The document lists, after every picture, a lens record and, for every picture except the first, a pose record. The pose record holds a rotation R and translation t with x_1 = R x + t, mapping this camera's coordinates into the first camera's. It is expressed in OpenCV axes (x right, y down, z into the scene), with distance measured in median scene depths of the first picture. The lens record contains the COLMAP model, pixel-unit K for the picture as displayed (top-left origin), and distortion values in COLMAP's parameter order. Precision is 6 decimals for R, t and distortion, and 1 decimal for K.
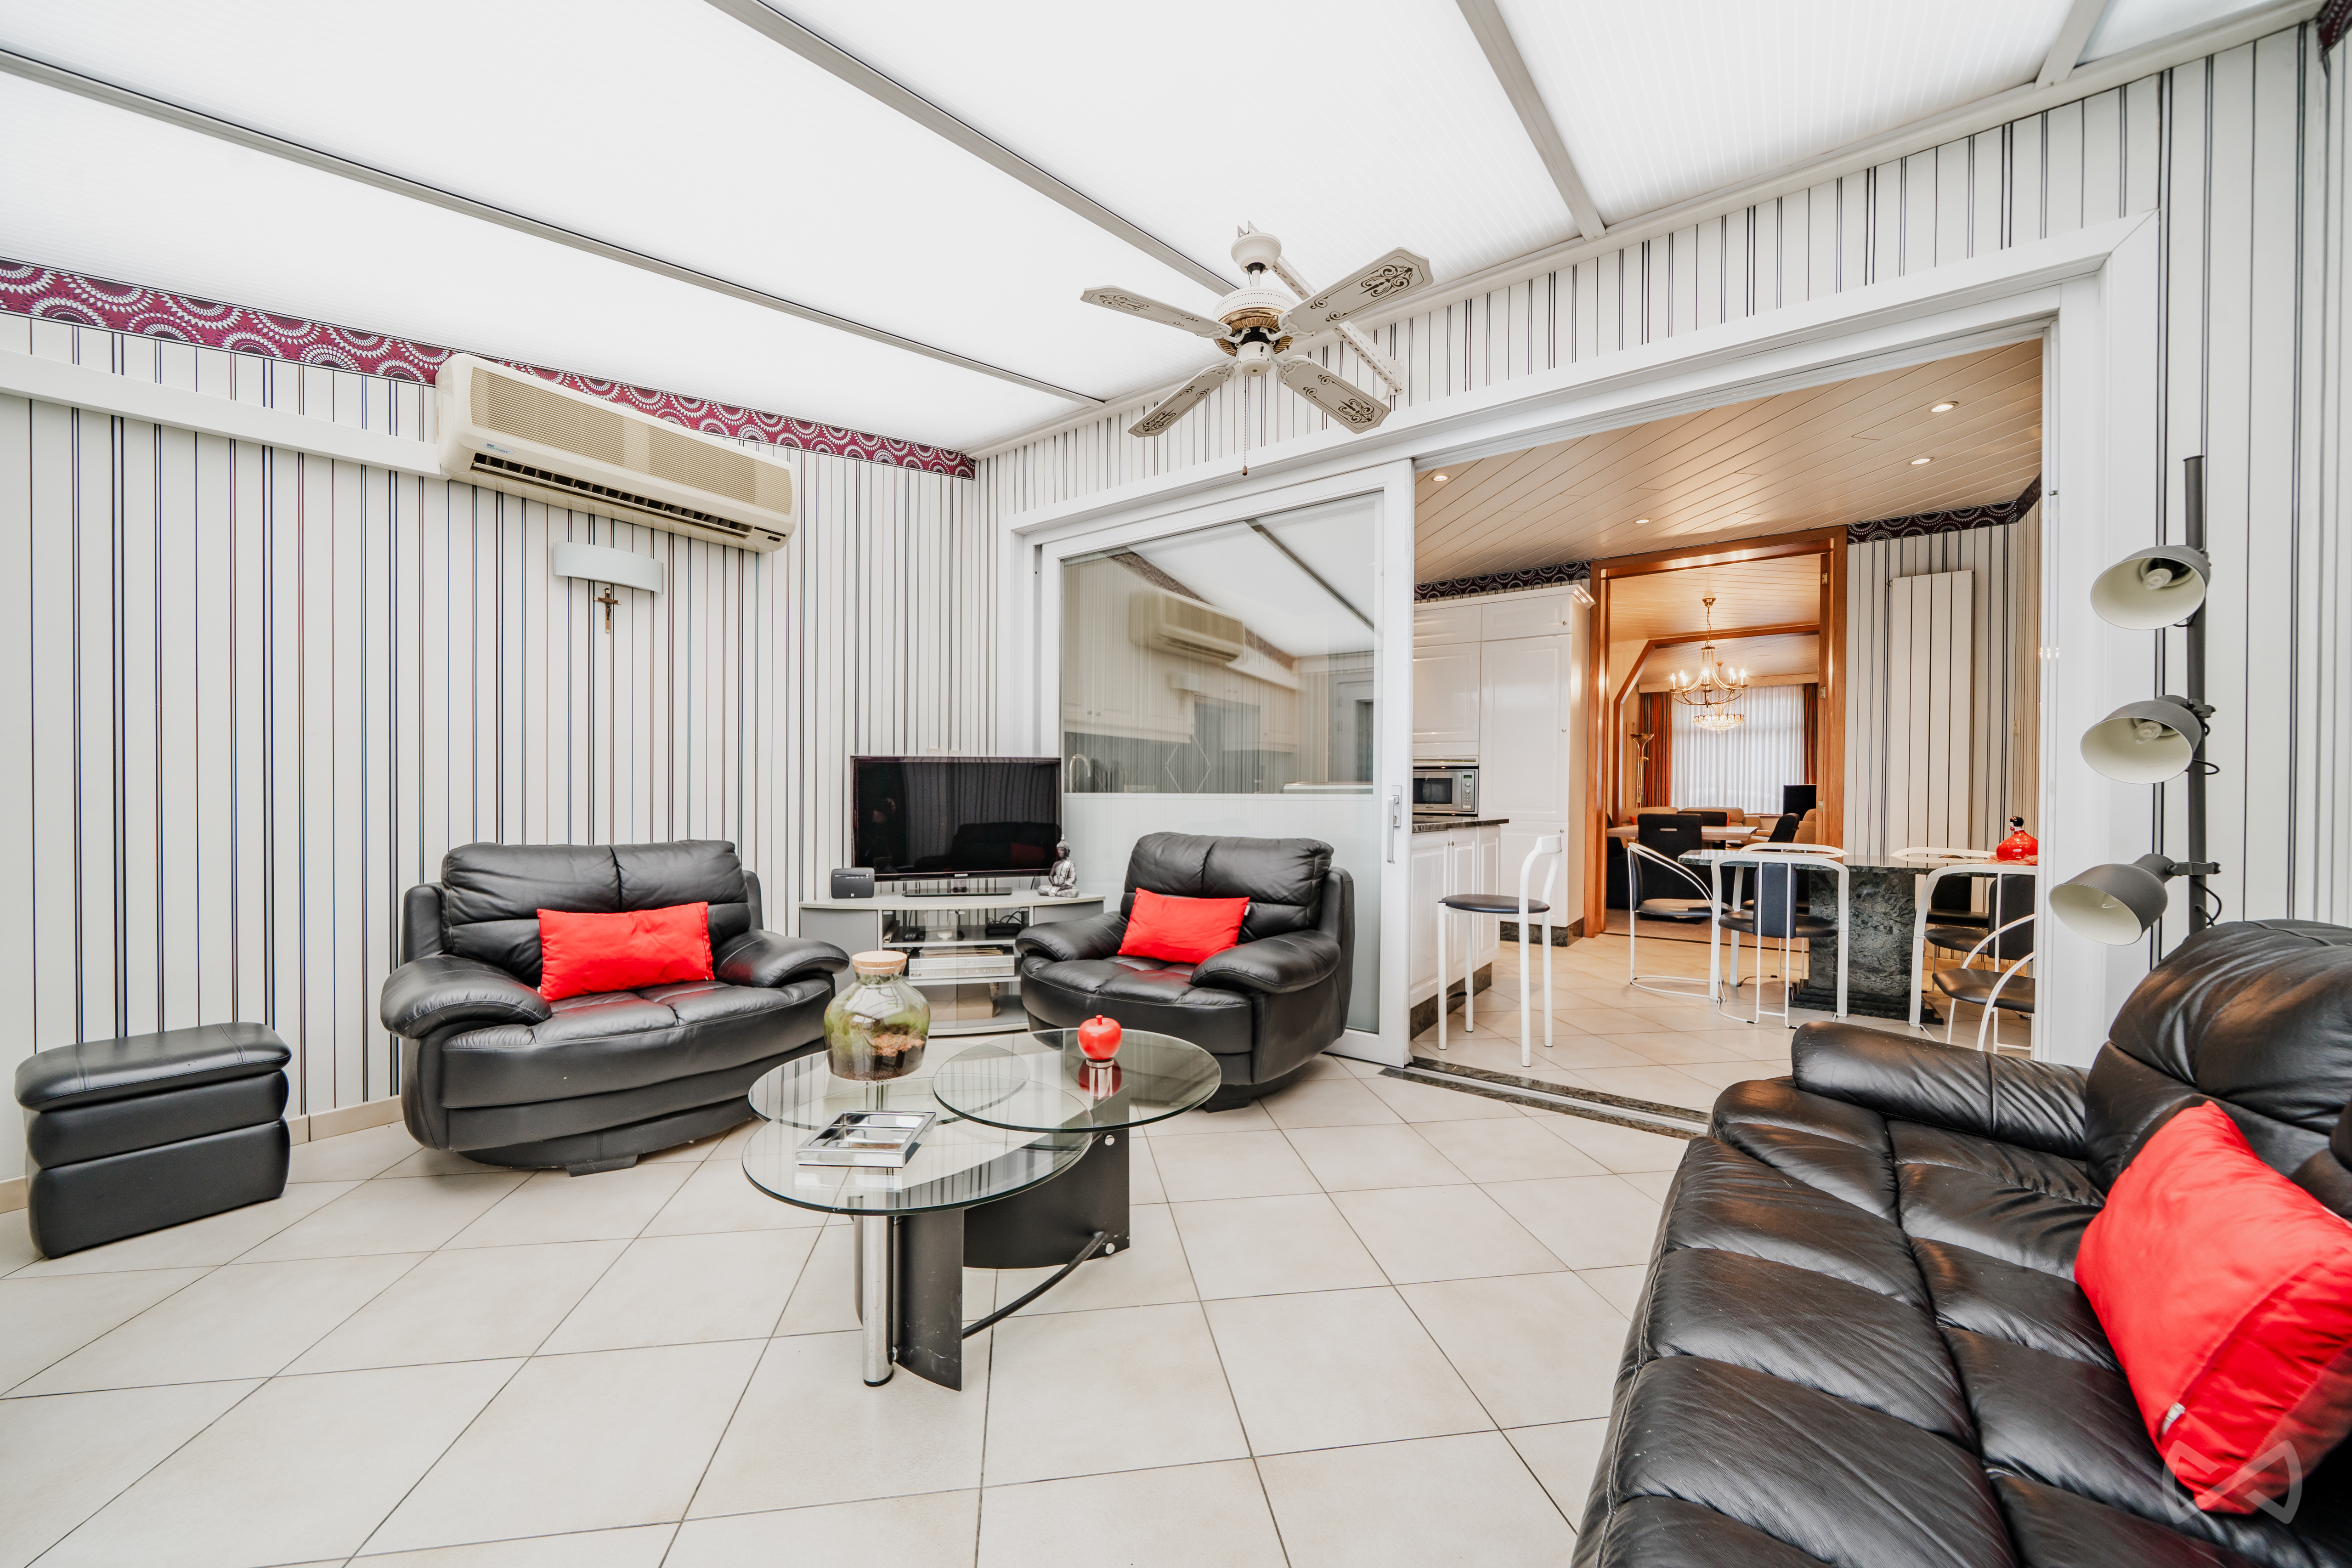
lens RADIAL K [[846.7, 0, 1158.8], [0, 846.7, 801.0], [0, 0, 1]] dist [-0.005239, -0.000071]
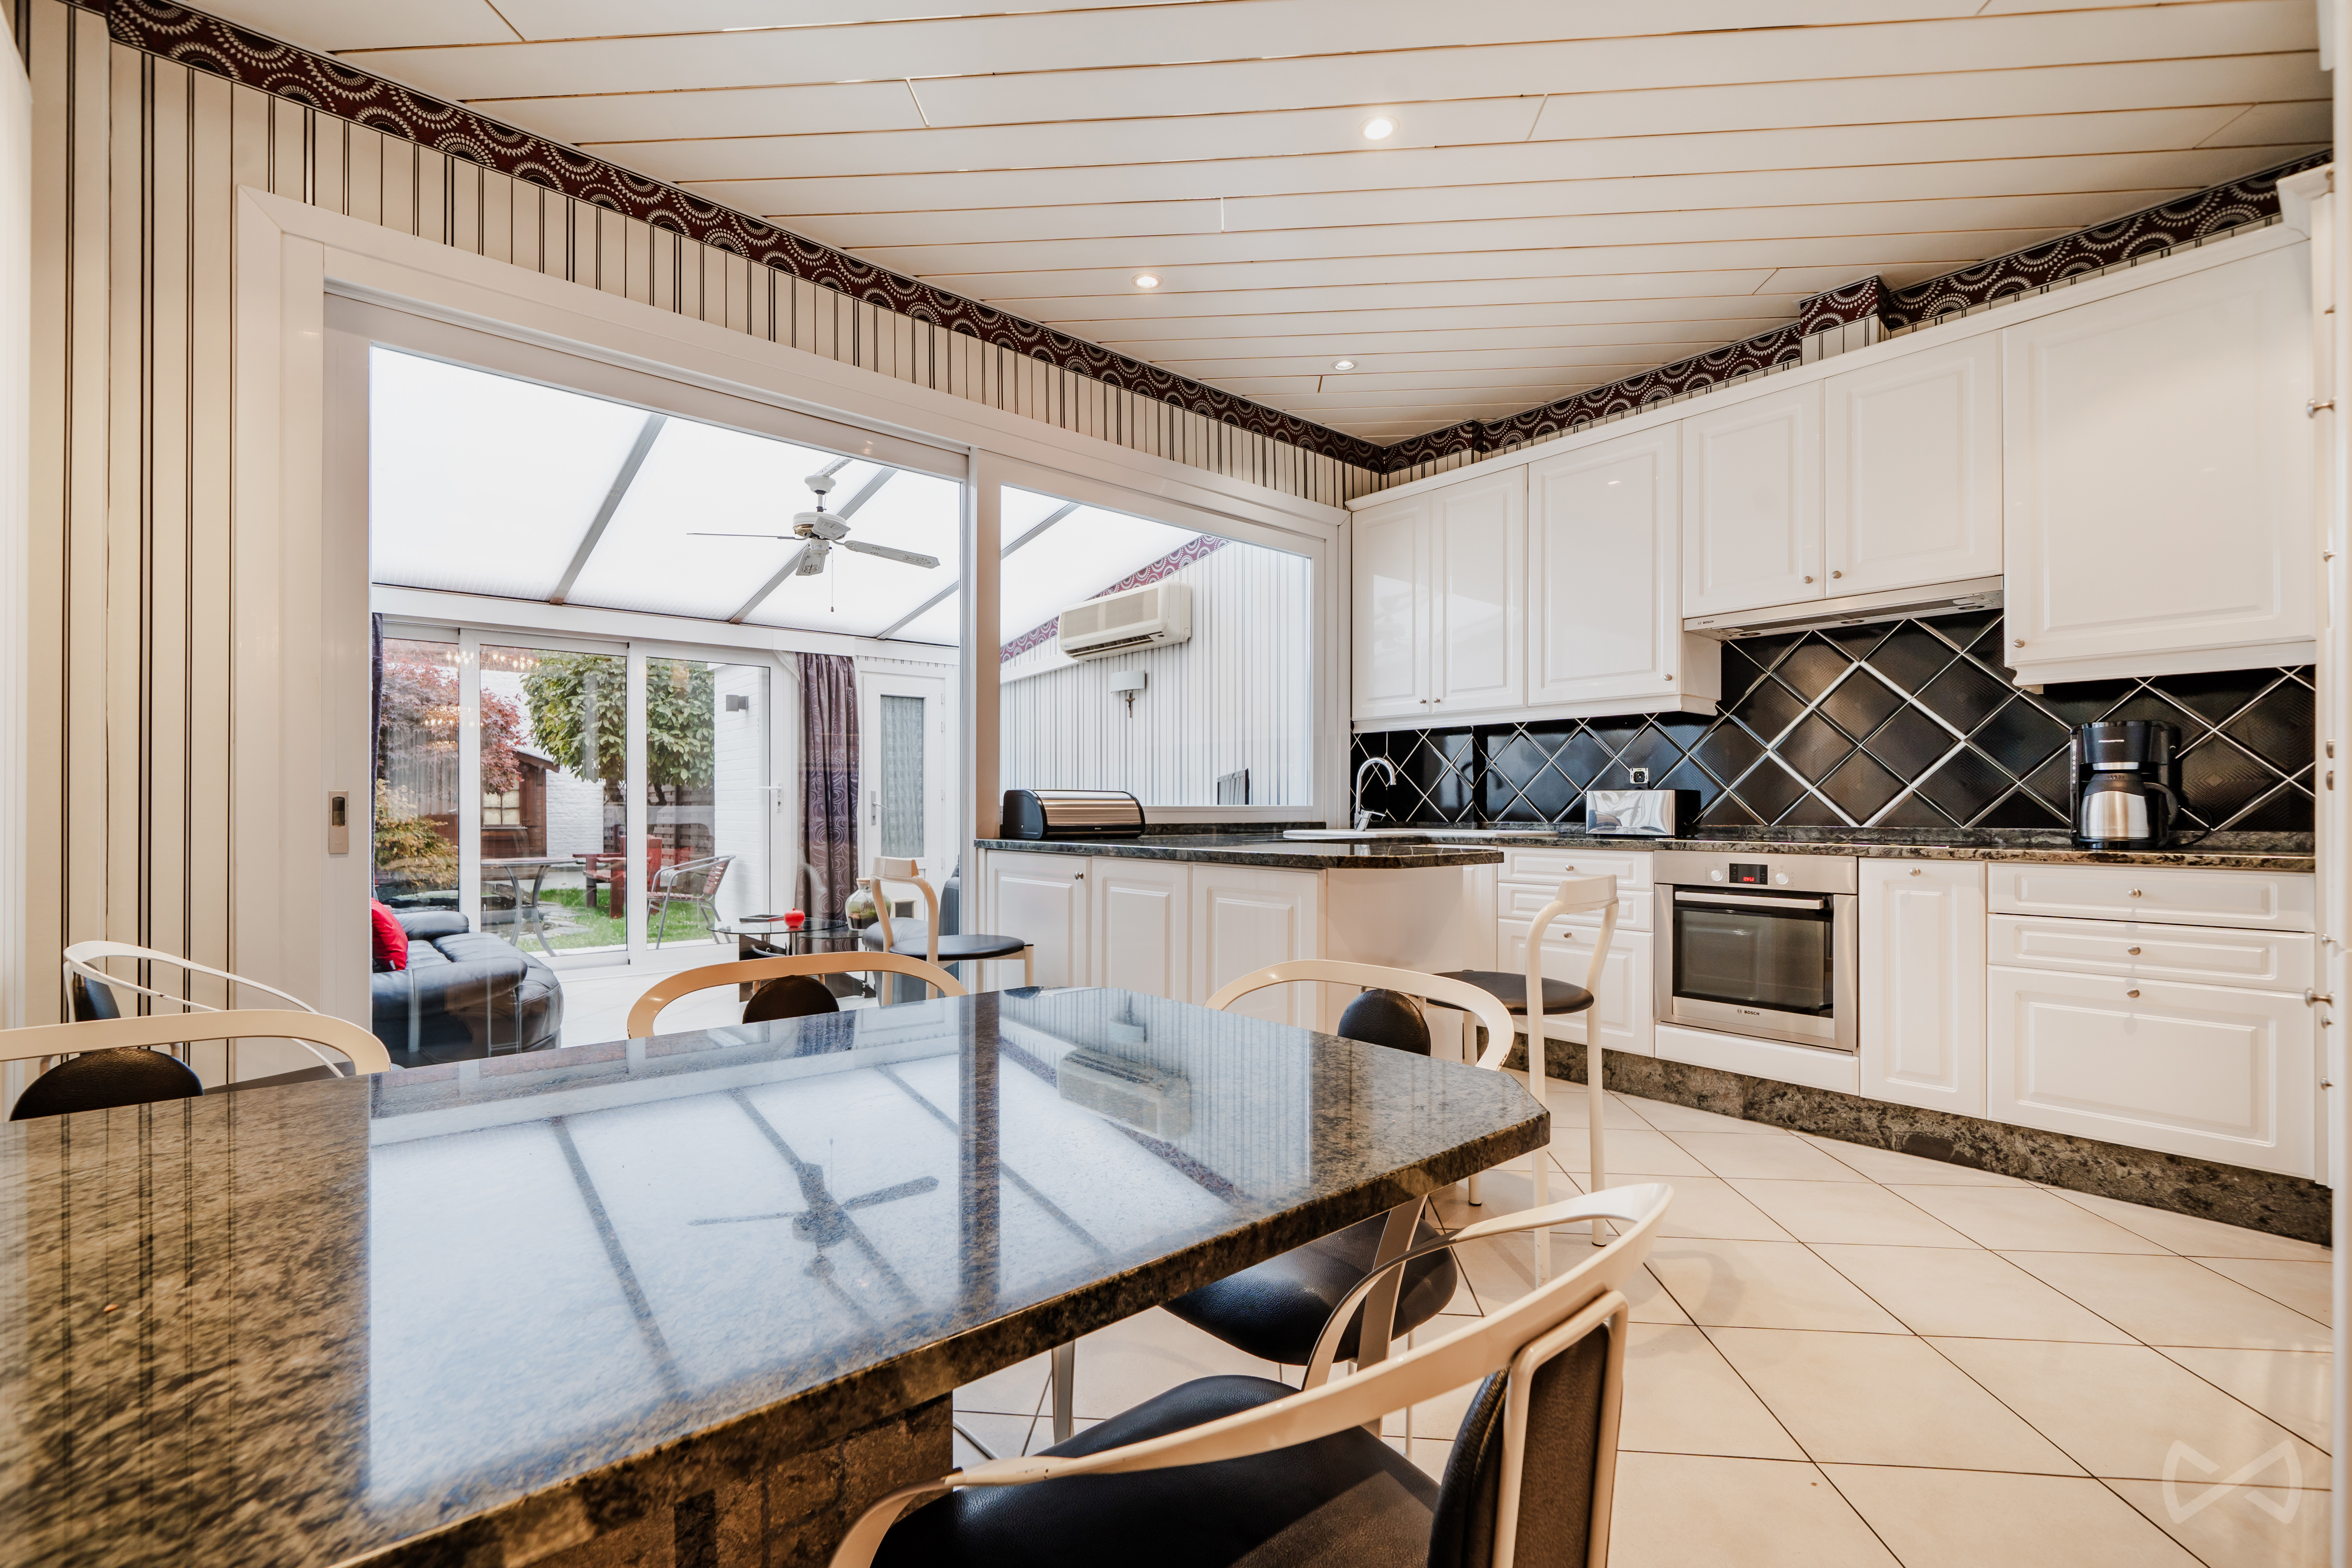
lens RADIAL K [[1003.5, 0, 1160.1], [0, 1003.5, 805.1], [0, 0, 1]] dist [-0.001053, 0.001003]
pose [[-0.229645, -0.009509, -0.973228, 0.709360], [-0.011033, 0.999913, -0.007167, -0.000961], [0.973212, 0.009092, -0.229730, 0.795619]]
